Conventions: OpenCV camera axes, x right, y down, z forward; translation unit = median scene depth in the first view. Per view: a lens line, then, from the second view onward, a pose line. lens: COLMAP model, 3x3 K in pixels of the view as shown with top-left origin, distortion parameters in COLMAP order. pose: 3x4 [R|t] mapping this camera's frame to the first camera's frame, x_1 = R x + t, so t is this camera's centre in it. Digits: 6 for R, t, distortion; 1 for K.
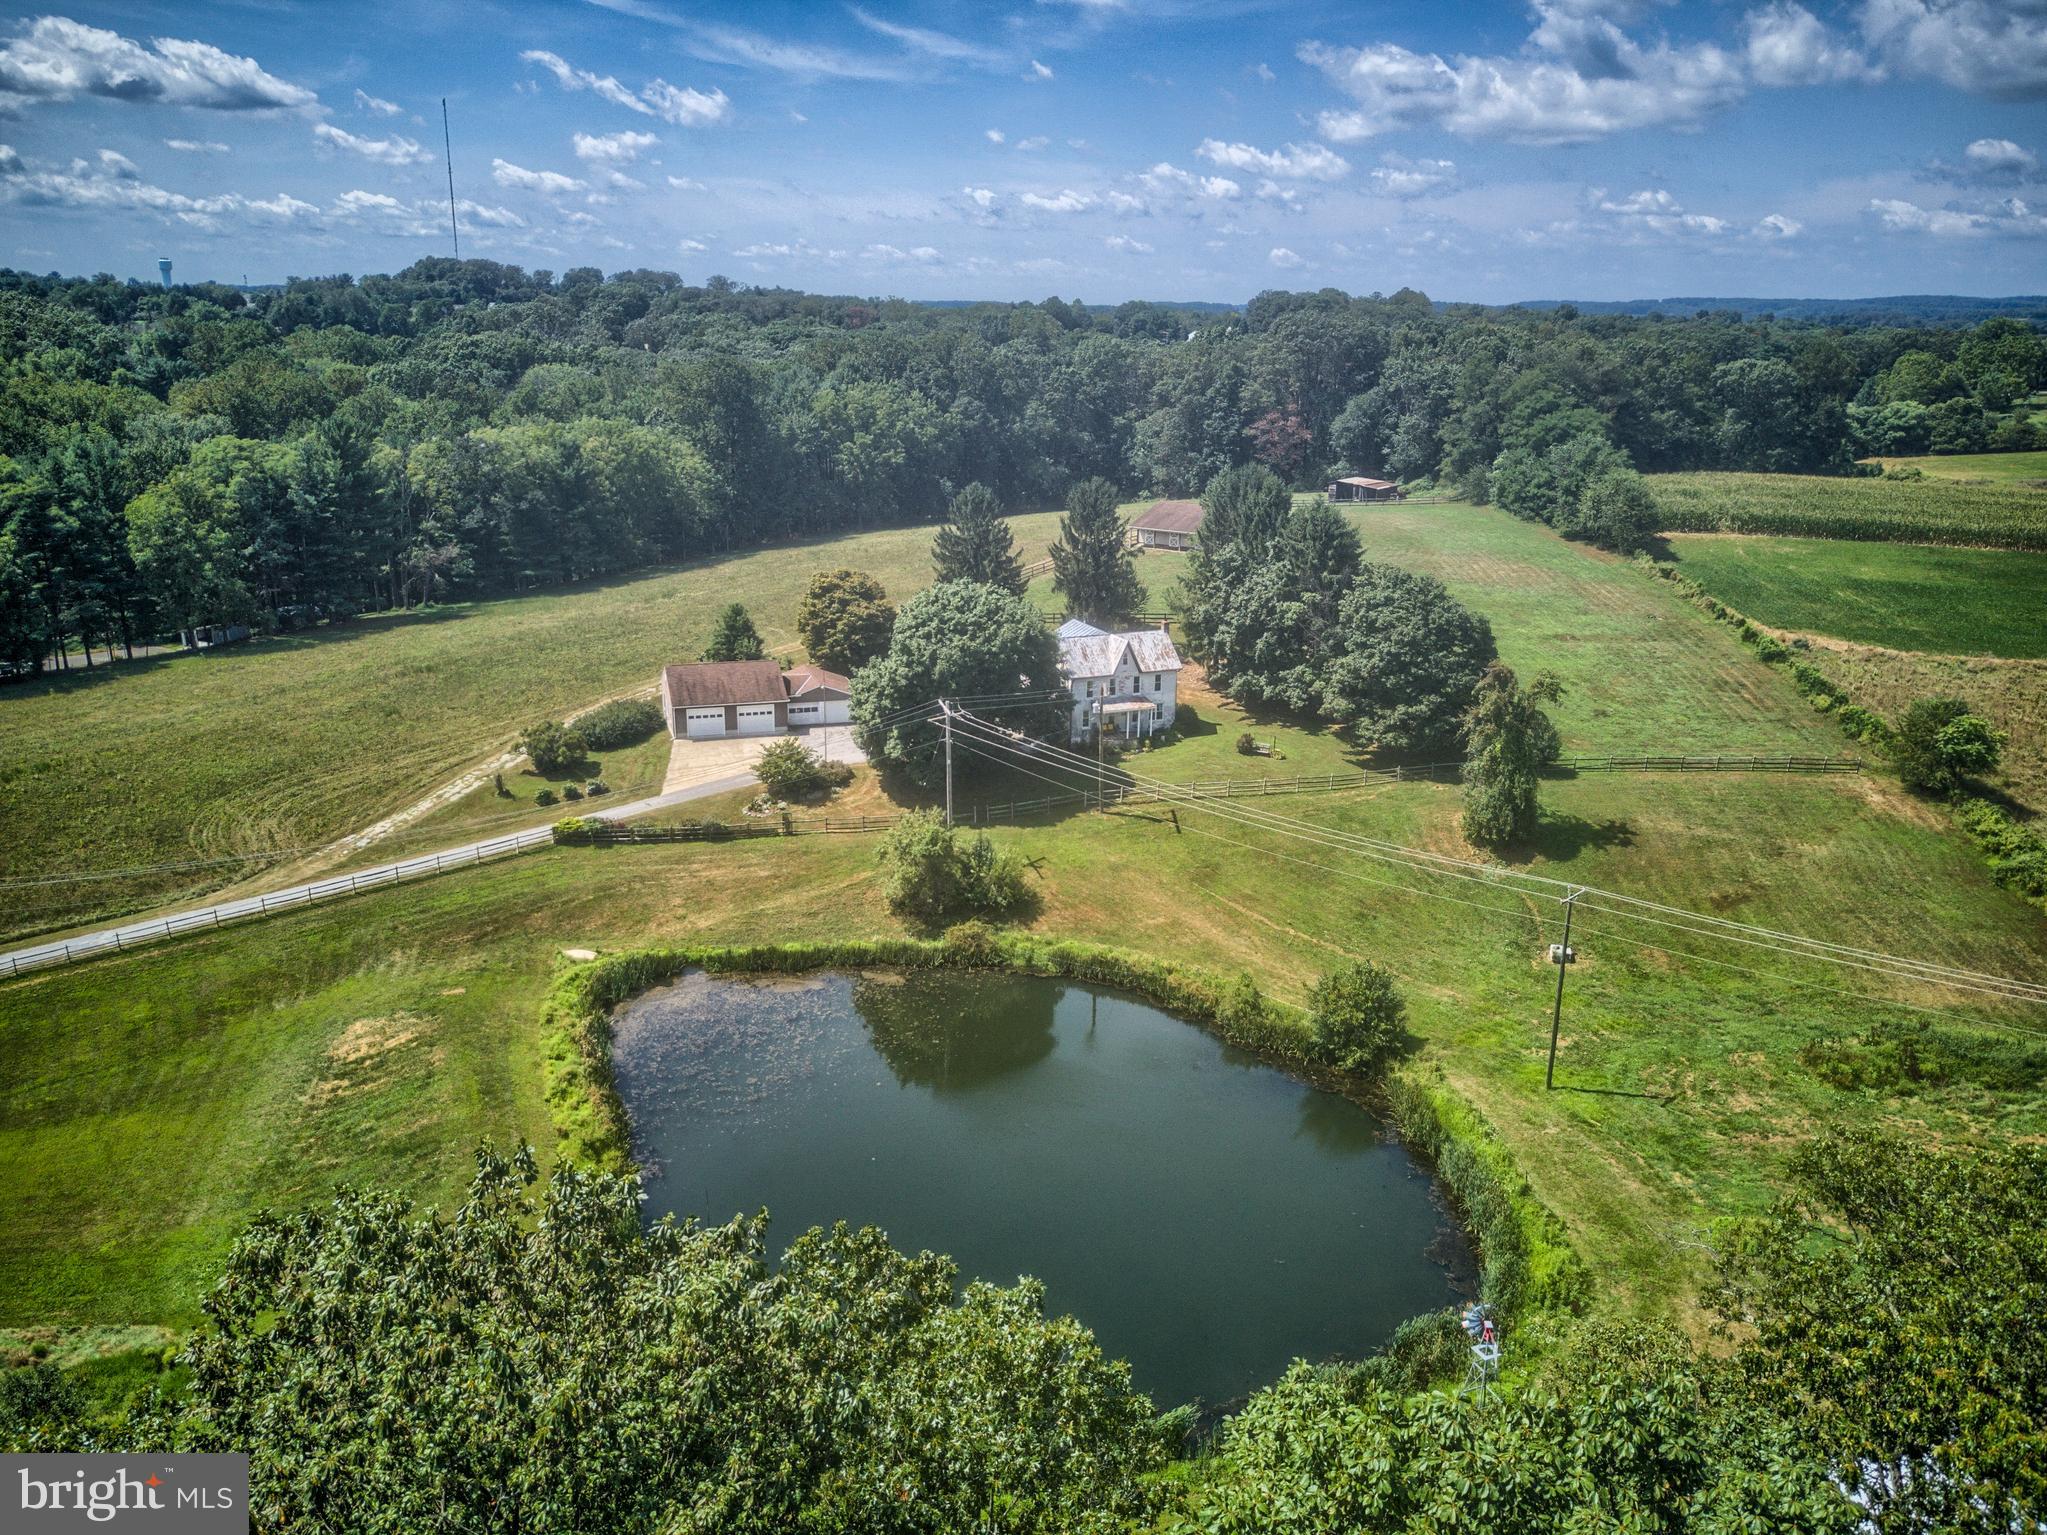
lens RADIAL K [[1588.5, 0, 1023.5], [0, 1588.5, 767.5], [0, 0, 1]] dist [0.076040, -0.138819]
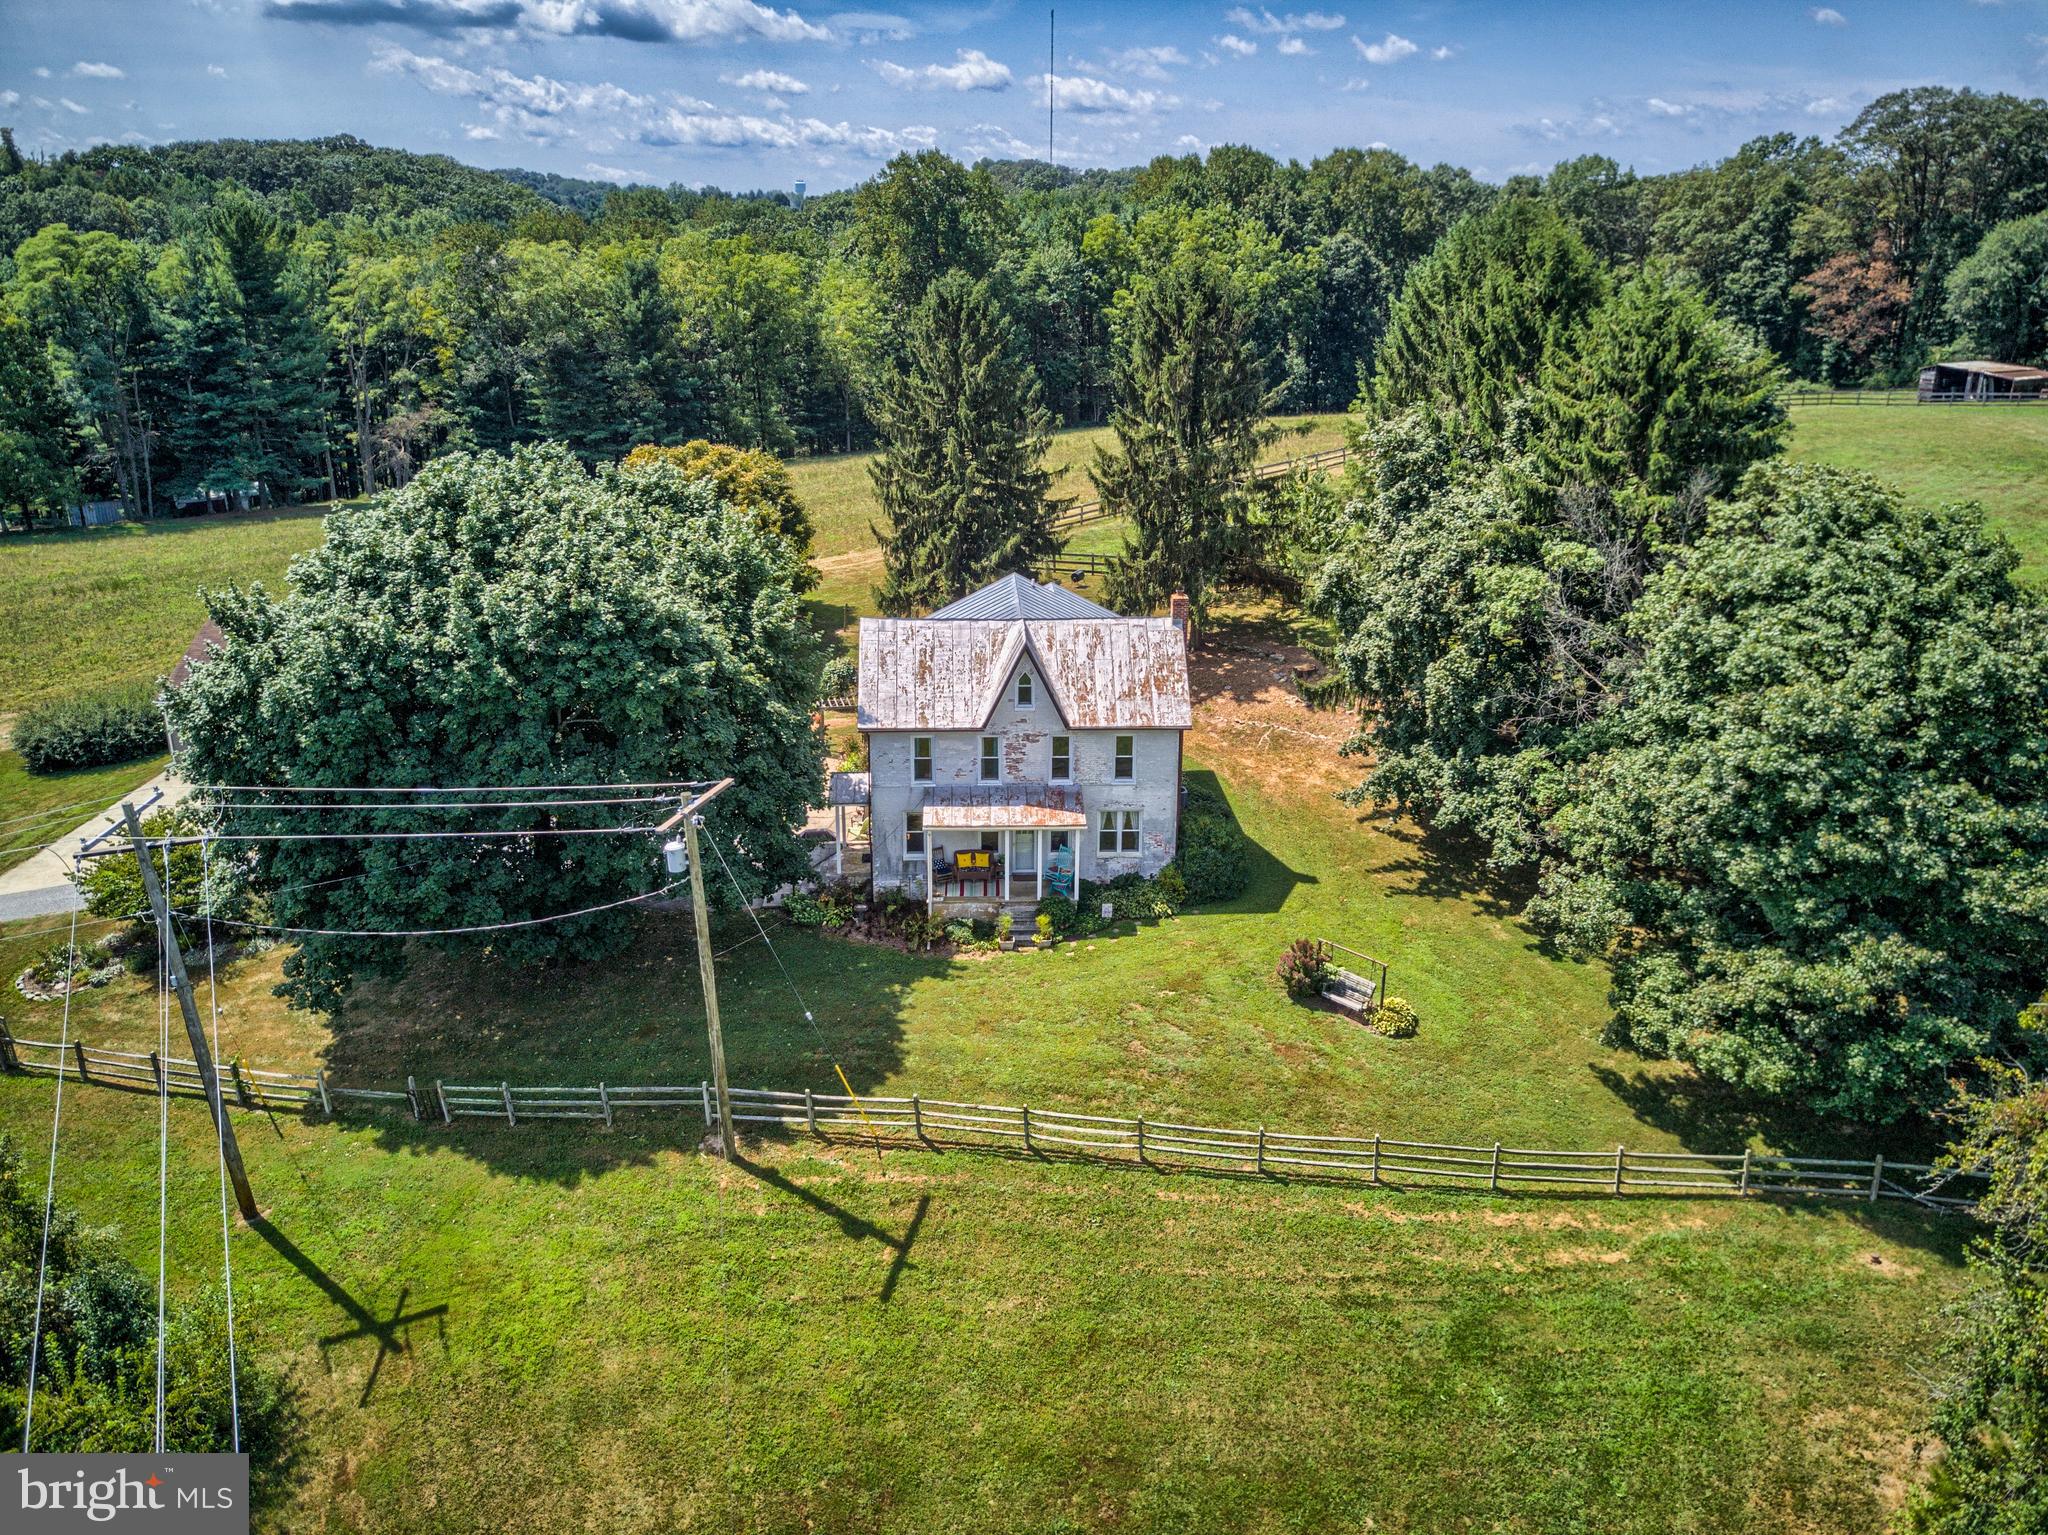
lens RADIAL K [[1594.1, 0, 1024.0], [0, 1594.1, 767.5], [0, 0, 1]] dist [0.048431, -0.050233]
pose [[0.933599, 0.112006, -0.340365, 0.190238], [-0.097848, 0.993478, 0.058538, -0.070394], [0.344701, -0.021347, 0.938470, 0.630303]]
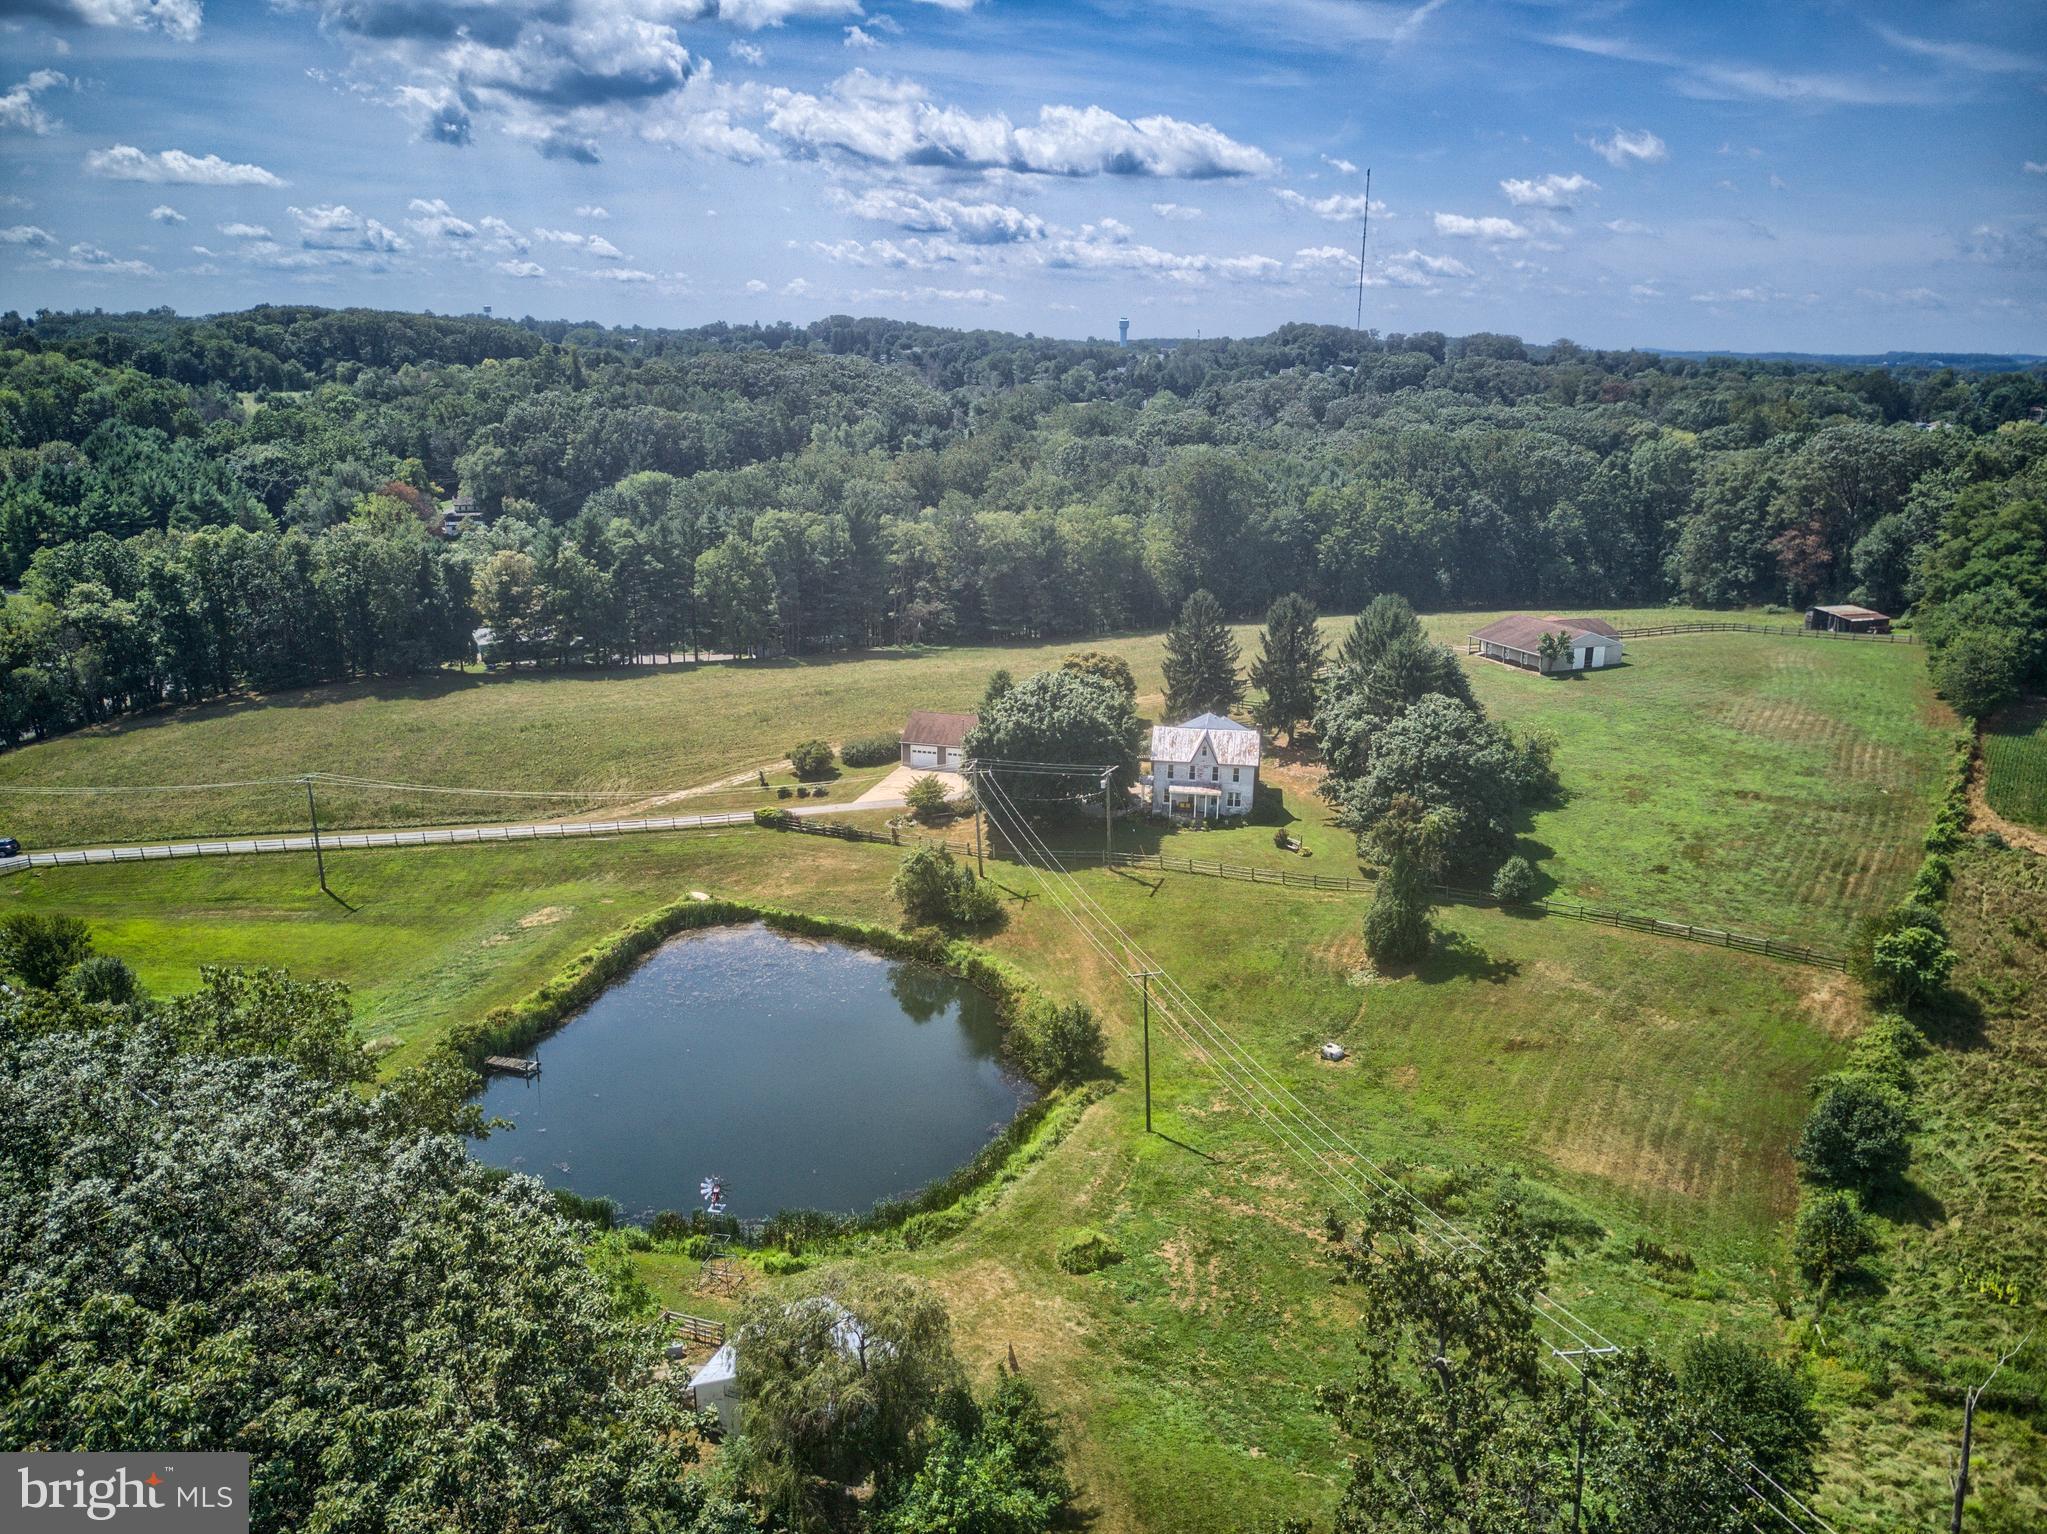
lens RADIAL K [[1593.3, 0, 1023.5], [0, 1593.3, 767.0], [0, 0, 1]] dist [0.048431, -0.050233]
pose [[0.848782, 0.140682, -0.509684, 0.546308], [-0.154318, 0.987897, 0.015689, -0.053053], [0.505722, 0.065337, 0.860219, -0.092105]]
